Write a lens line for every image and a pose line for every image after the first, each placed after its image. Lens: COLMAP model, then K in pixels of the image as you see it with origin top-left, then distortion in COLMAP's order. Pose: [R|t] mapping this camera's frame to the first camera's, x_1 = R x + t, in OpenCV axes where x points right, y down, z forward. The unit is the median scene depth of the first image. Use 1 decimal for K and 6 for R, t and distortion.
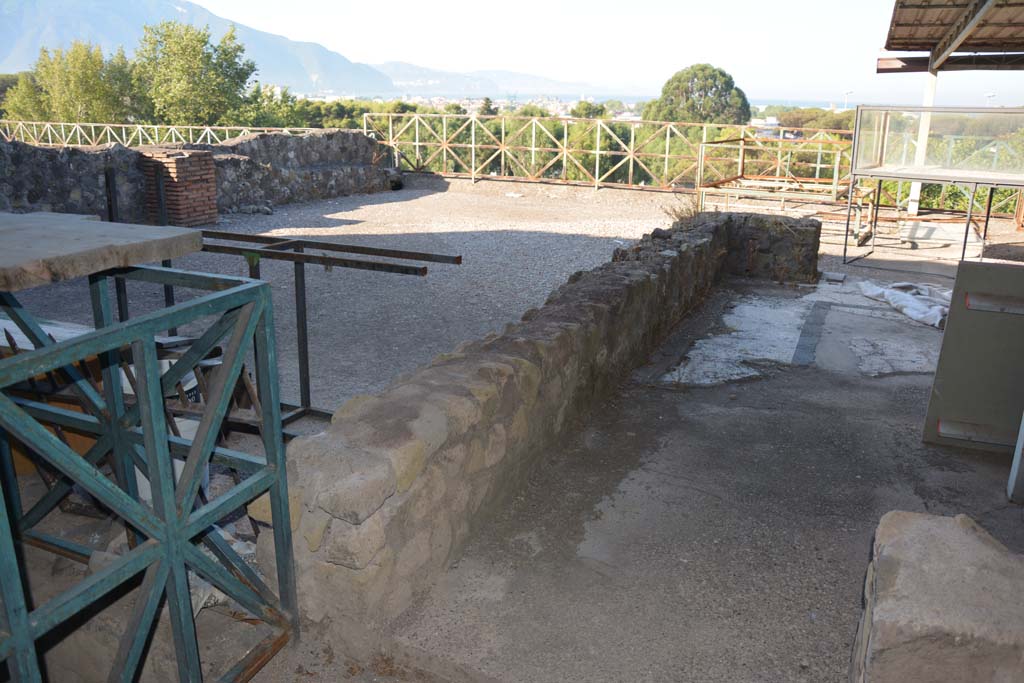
lens RADIAL K [[825.2, 0, 512.5], [0, 825.2, 340.8], [0, 0, 1]] dist [-0.141218, 0.116590]
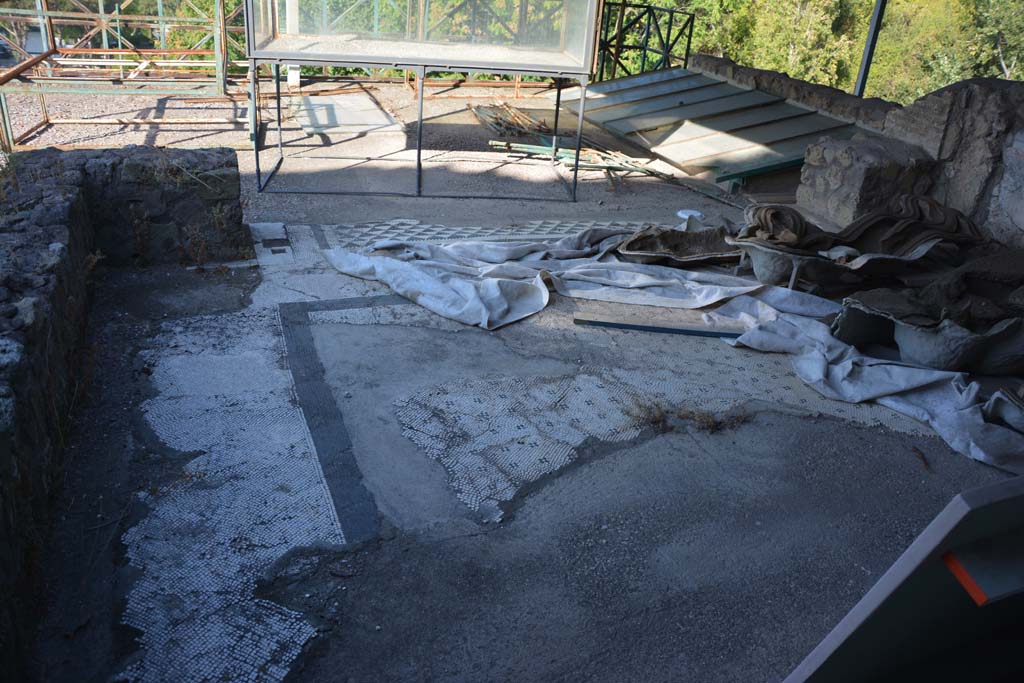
lens RADIAL K [[825.2, 0, 512.4], [0, 825.2, 341.4], [0, 0, 1]] dist [-0.141218, 0.116590]
pose [[0.702030, -0.270560, 0.658749, 0.107129], [0.136703, 0.959015, 0.248200, -0.169302], [-0.698903, -0.084191, 0.710244, 0.514544]]
